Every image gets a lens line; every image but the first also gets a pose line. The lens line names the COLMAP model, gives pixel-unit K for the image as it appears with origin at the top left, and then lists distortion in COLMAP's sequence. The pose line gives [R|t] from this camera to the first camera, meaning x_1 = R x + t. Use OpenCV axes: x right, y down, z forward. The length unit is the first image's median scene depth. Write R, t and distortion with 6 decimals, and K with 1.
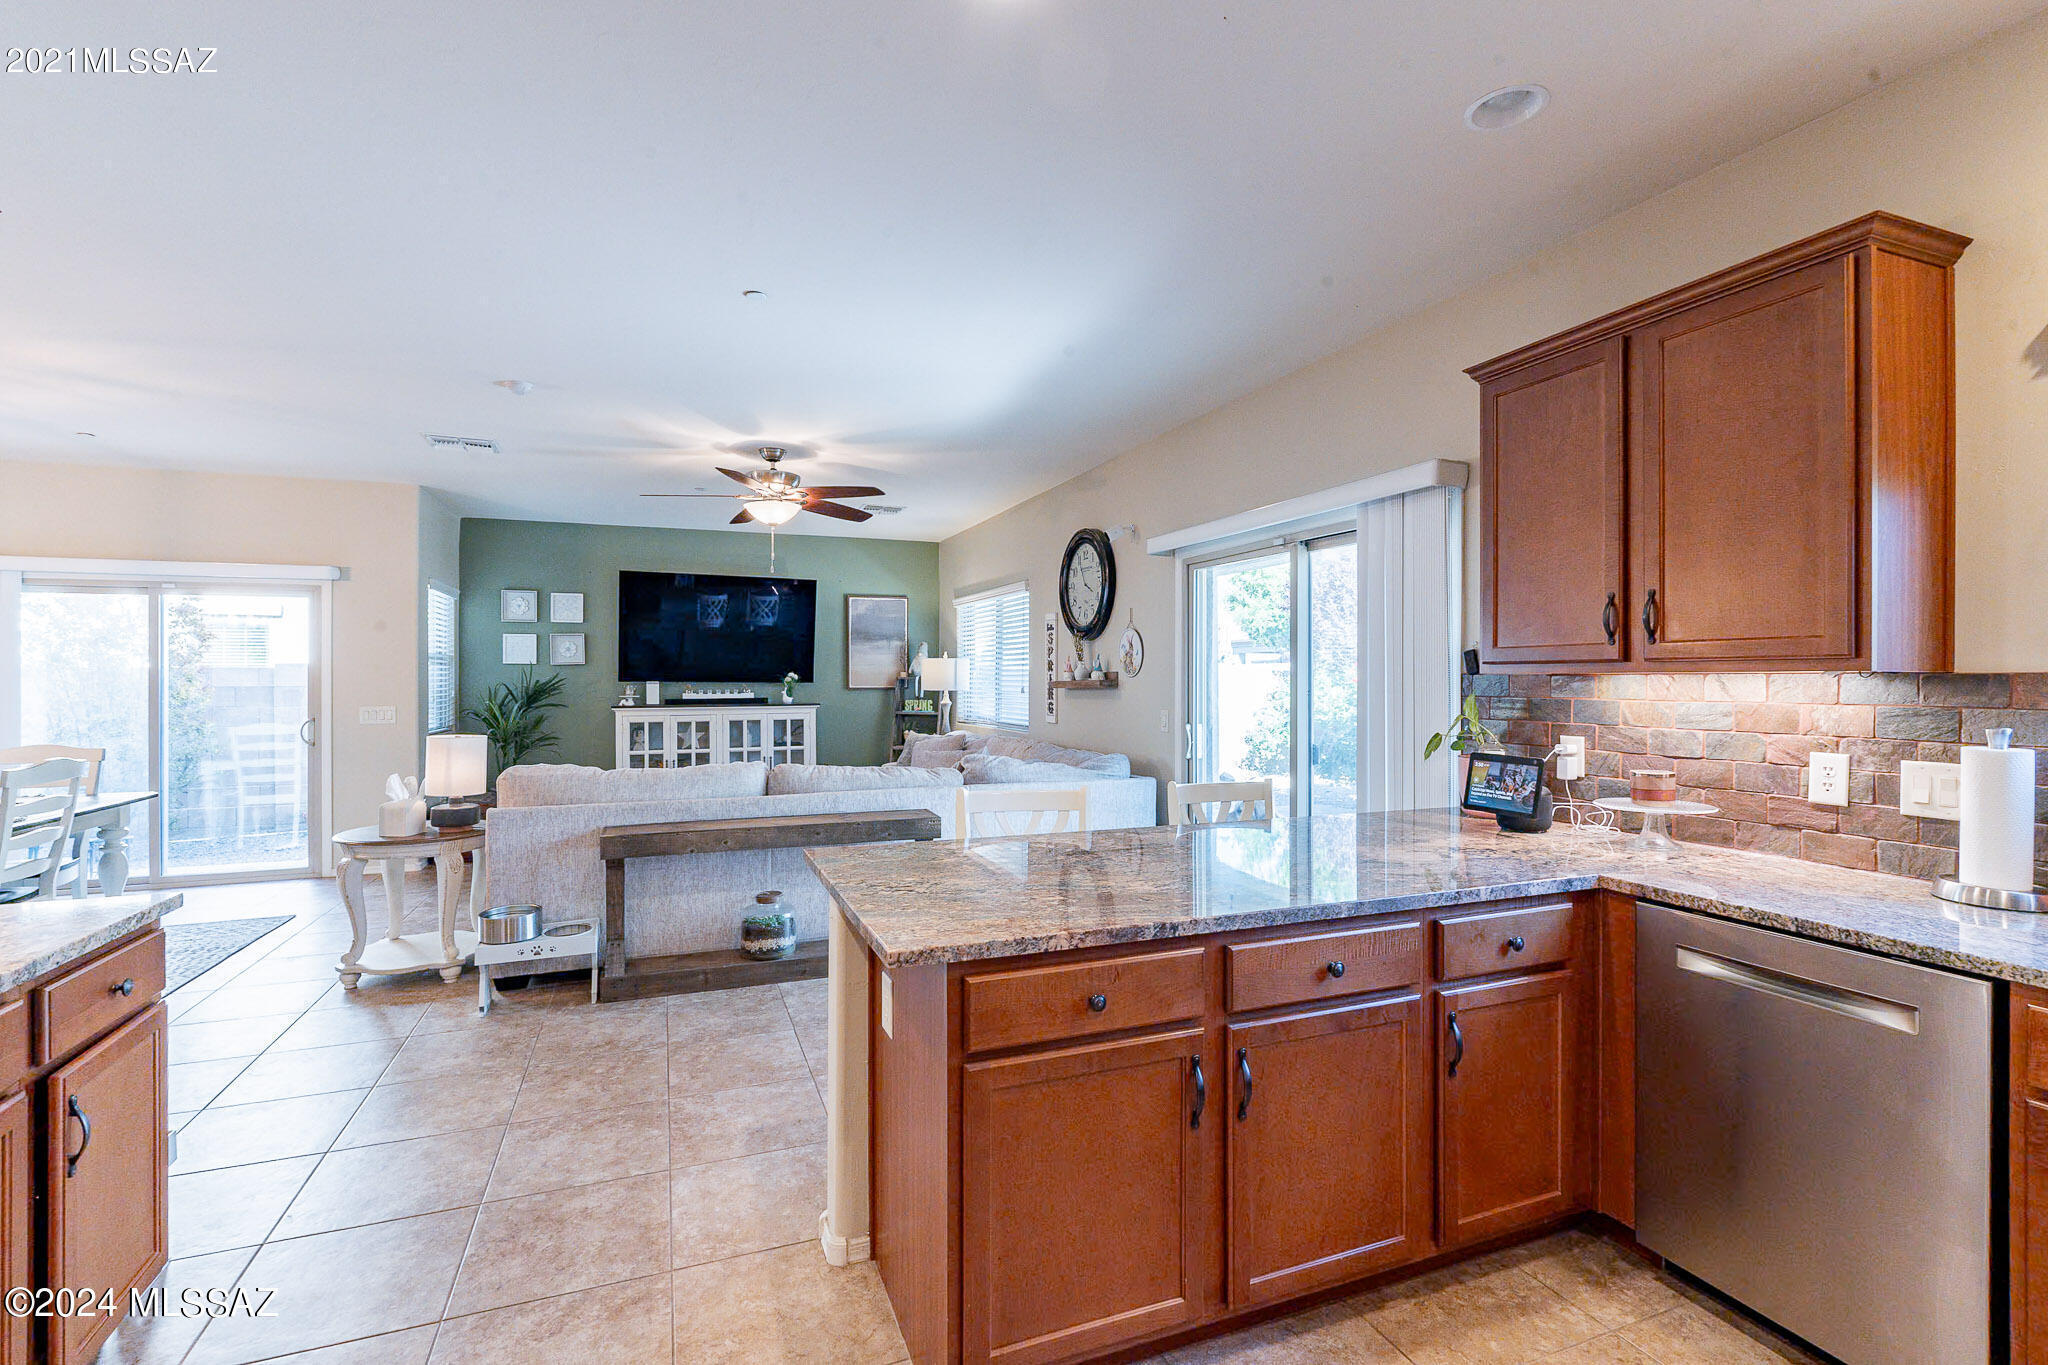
lens RADIAL K [[902.3, 0, 997.4], [0, 902.3, 659.3], [0, 0, 1]] dist [-0.004283, 0.000244]
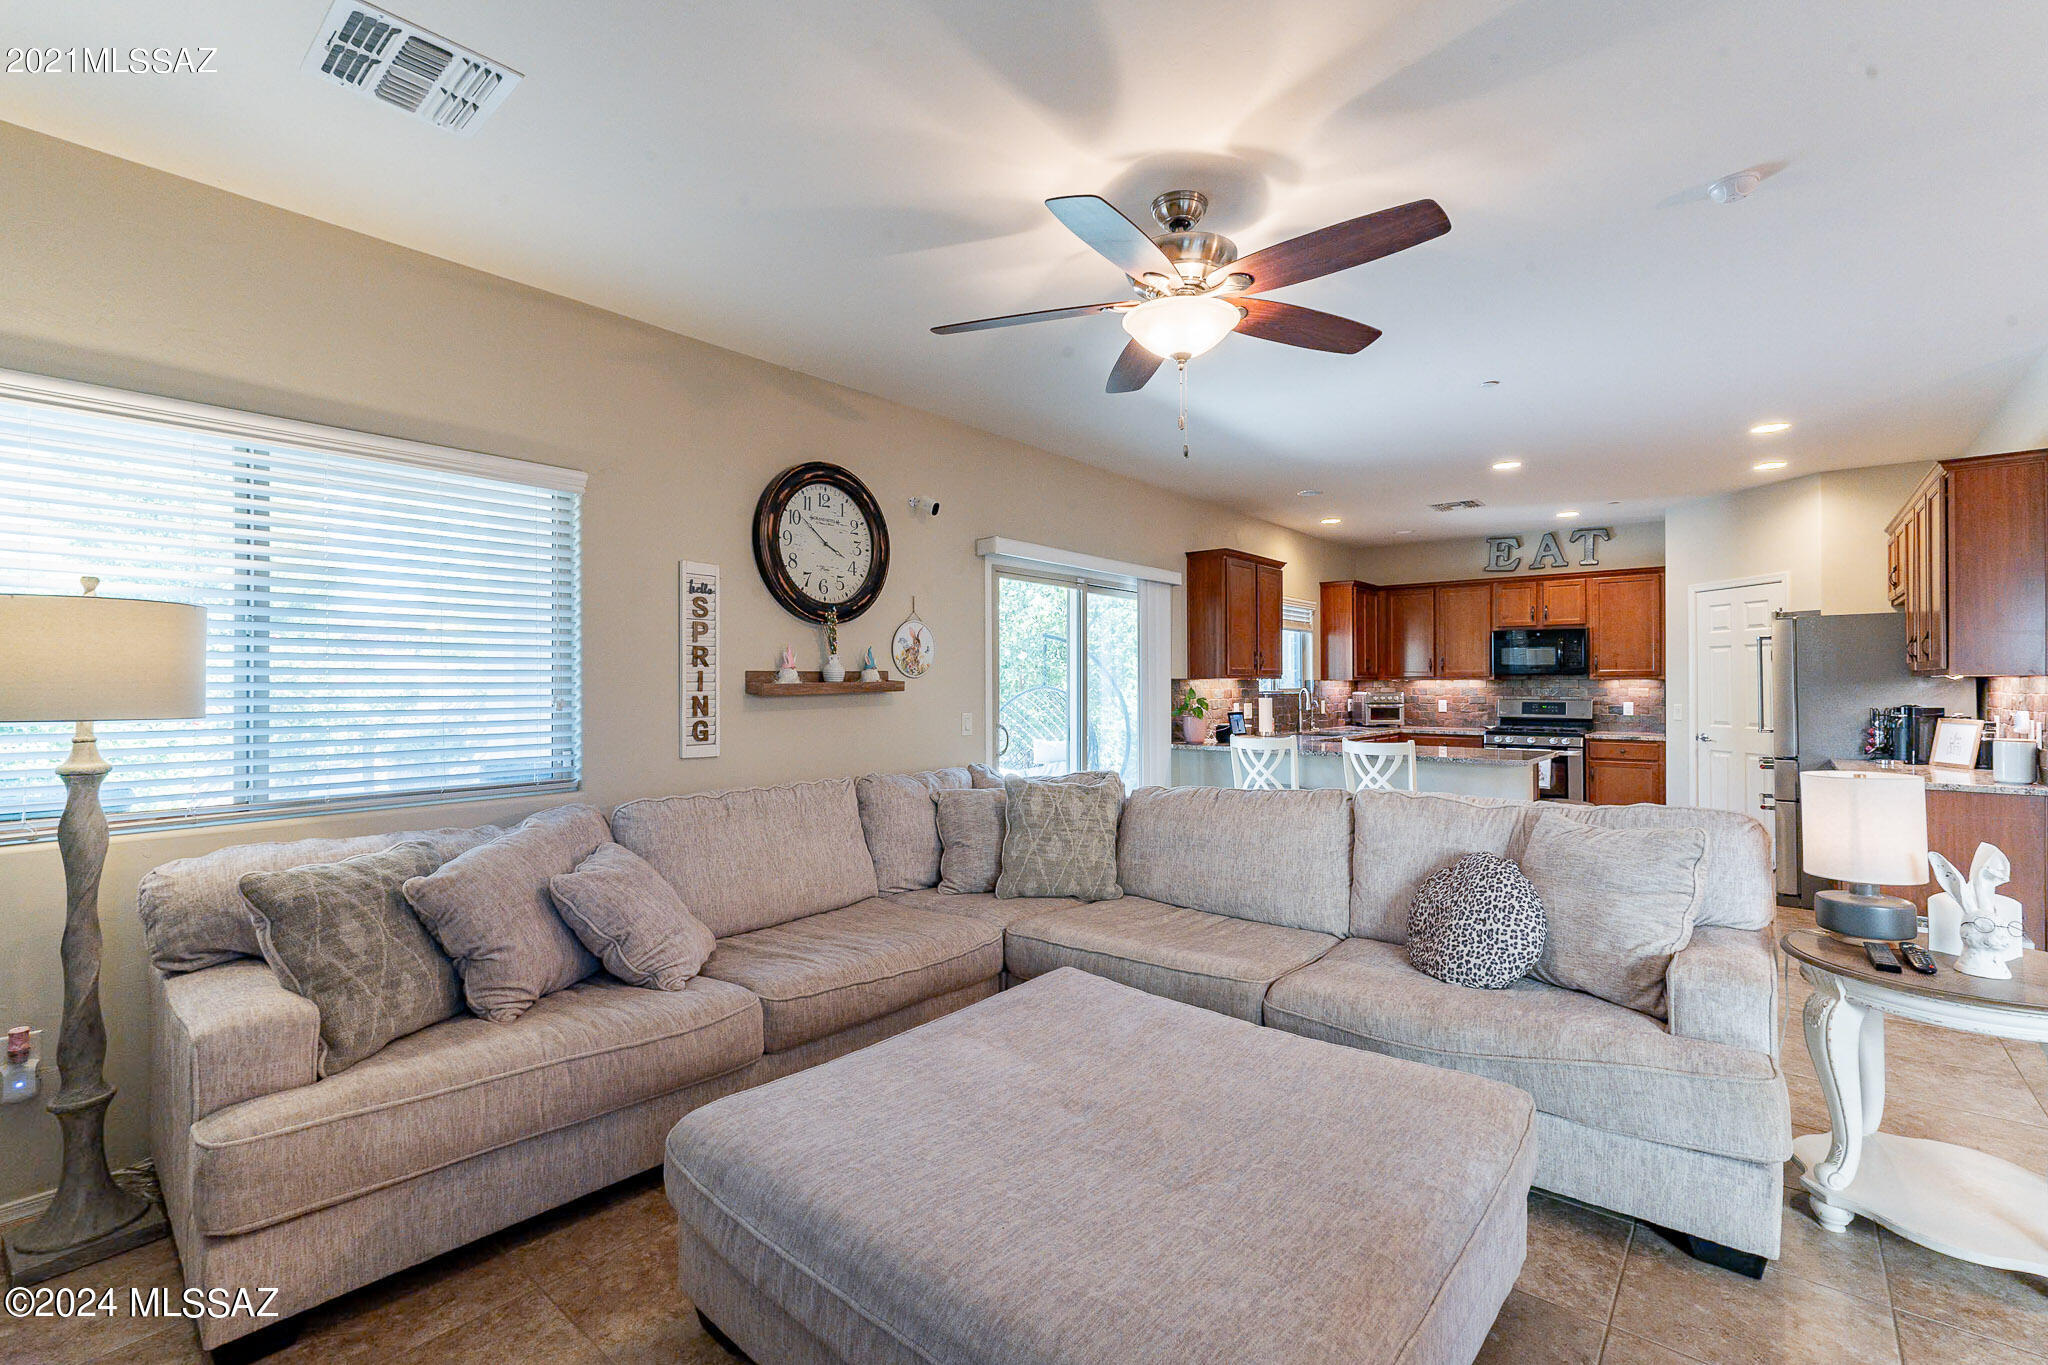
lens RADIAL K [[902.3, 0, 1030.1], [0, 902.3, 681.4], [0, 0, 1]] dist [-0.004283, 0.000244]
pose [[-0.492261, 0.002774, 0.870443, -0.444211], [-0.016830, 0.999778, -0.012704, 0.021925], [-0.870285, -0.020903, -0.492105, 0.918016]]
